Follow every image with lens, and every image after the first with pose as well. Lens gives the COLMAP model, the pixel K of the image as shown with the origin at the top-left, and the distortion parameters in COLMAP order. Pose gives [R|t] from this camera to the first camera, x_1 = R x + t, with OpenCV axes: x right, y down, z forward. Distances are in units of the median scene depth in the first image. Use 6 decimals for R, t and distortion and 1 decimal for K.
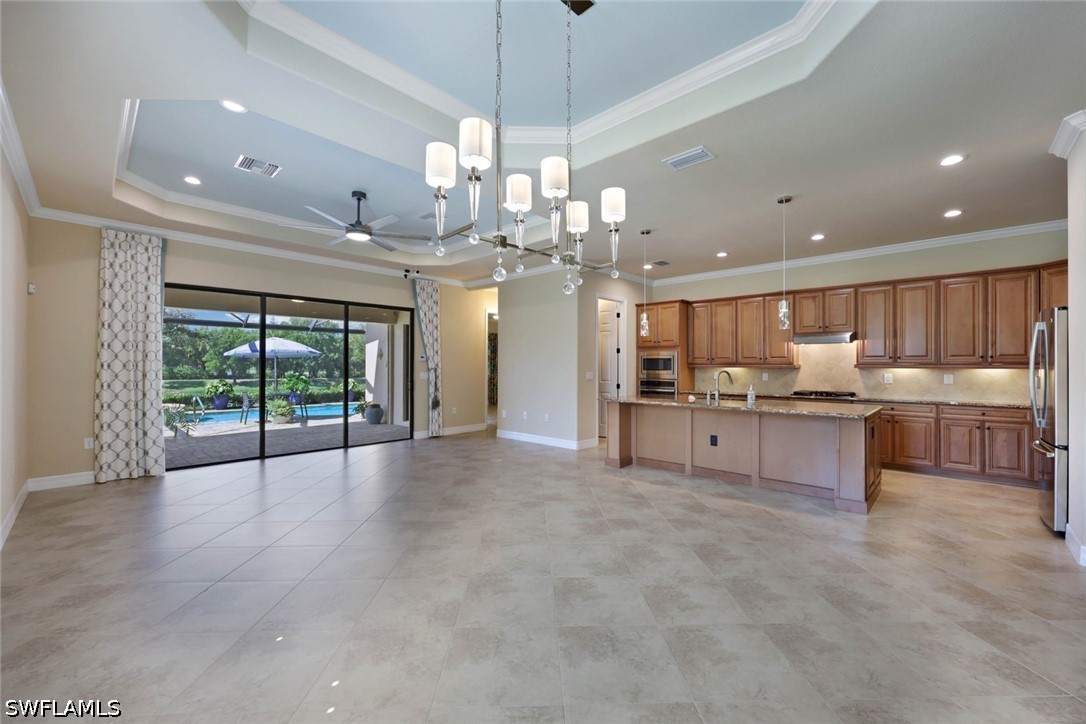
lens RADIAL K [[440.6, 0, 547.4], [0, 440.6, 360.0], [0, 0, 1]] dist [0.002738, -0.000940]
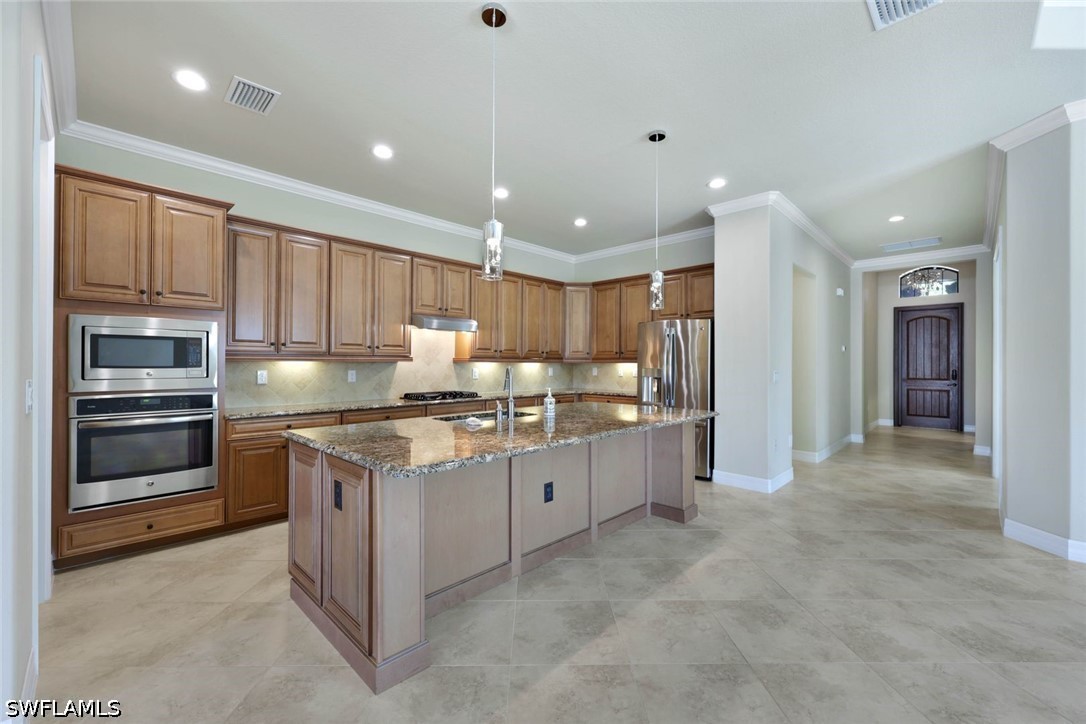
lens RADIAL K [[440.6, 0, 542.2], [0, 440.6, 361.8], [0, 0, 1]] dist [0.002738, -0.000940]
pose [[0.025159, 0.001420, 0.999682, -0.155084], [-0.017619, 0.999844, -0.000977, 0.016432], [-0.999528, -0.017588, 0.025180, 0.864685]]
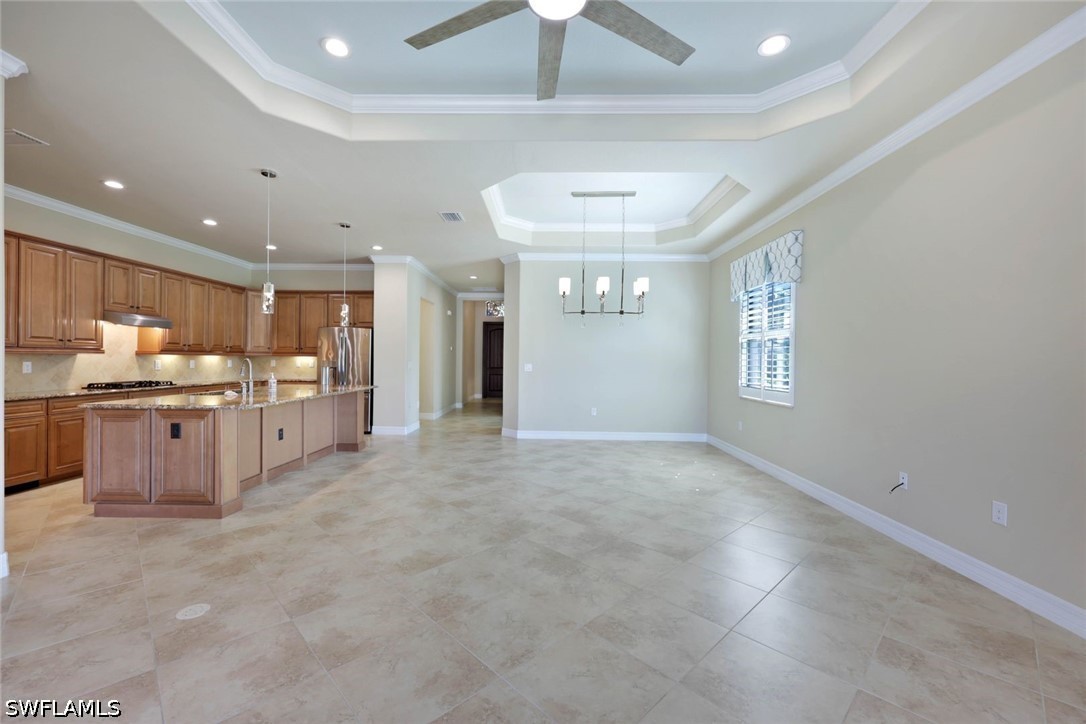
lens RADIAL K [[440.6, 0, 534.9], [0, 440.6, 363.1], [0, 0, 1]] dist [0.002738, -0.000940]
pose [[-0.661092, -0.017261, 0.750106, -0.585097], [-0.024374, 0.999702, 0.001524, 0.015561], [-0.749908, -0.017276, -0.661316, 1.055432]]
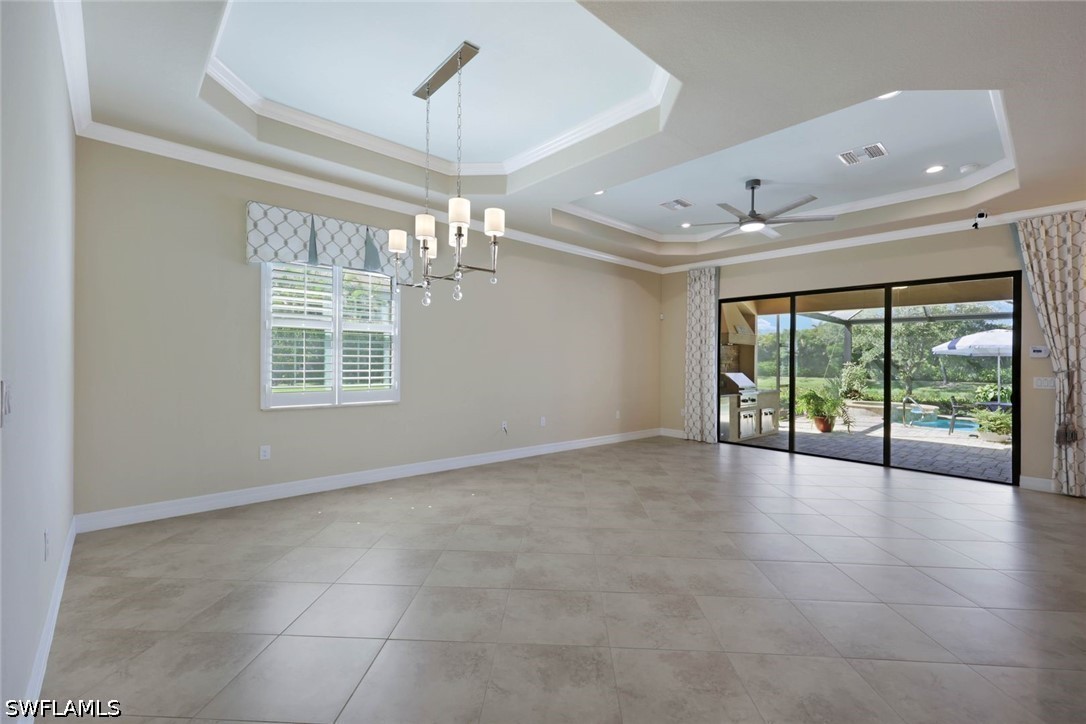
lens RADIAL K [[470.7, 0, 539.8], [0, 470.7, 361.7], [0, 0, 1]] dist [0.004482, 0.000508]
pose [[-0.087582, -0.004077, -0.996149, 0.532167], [0.002146, 0.999989, -0.004282, 0.013697], [0.996155, -0.002512, -0.087572, 0.529937]]
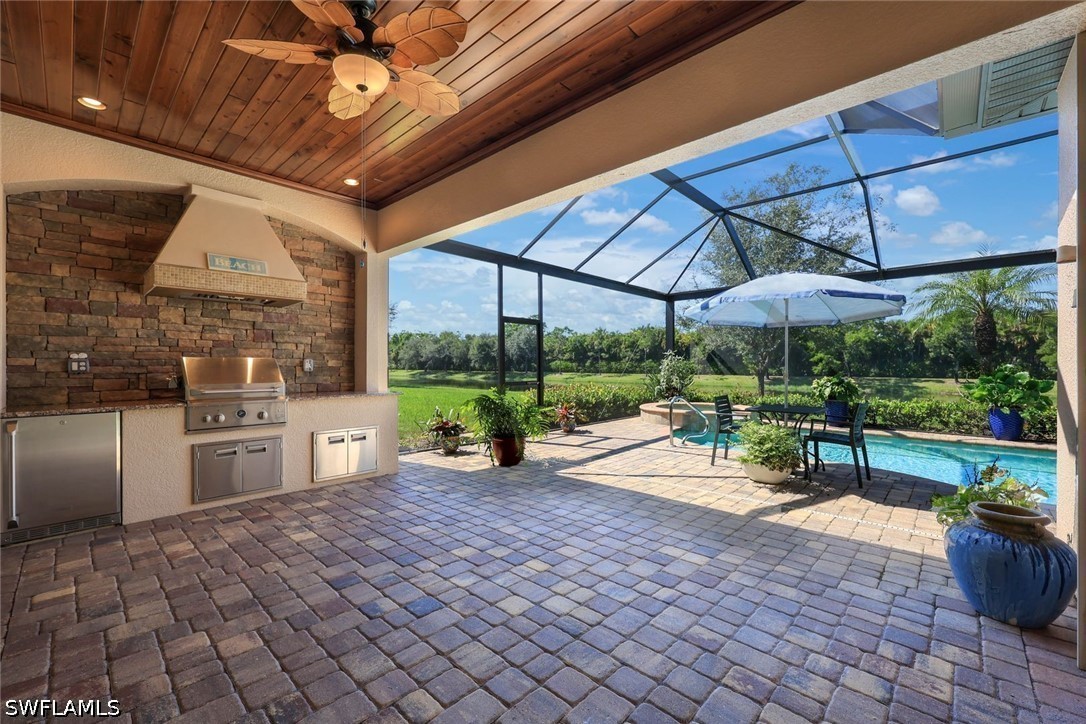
lens RADIAL K [[440.6, 0, 538.8], [0, 440.6, 364.3], [0, 0, 1]] dist [0.002738, -0.000940]
pose [[-0.015319, -0.004750, -0.999871, -0.391721], [0.017061, 0.999842, -0.005012, 0.067154], [0.999737, -0.017135, -0.015236, 1.510686]]
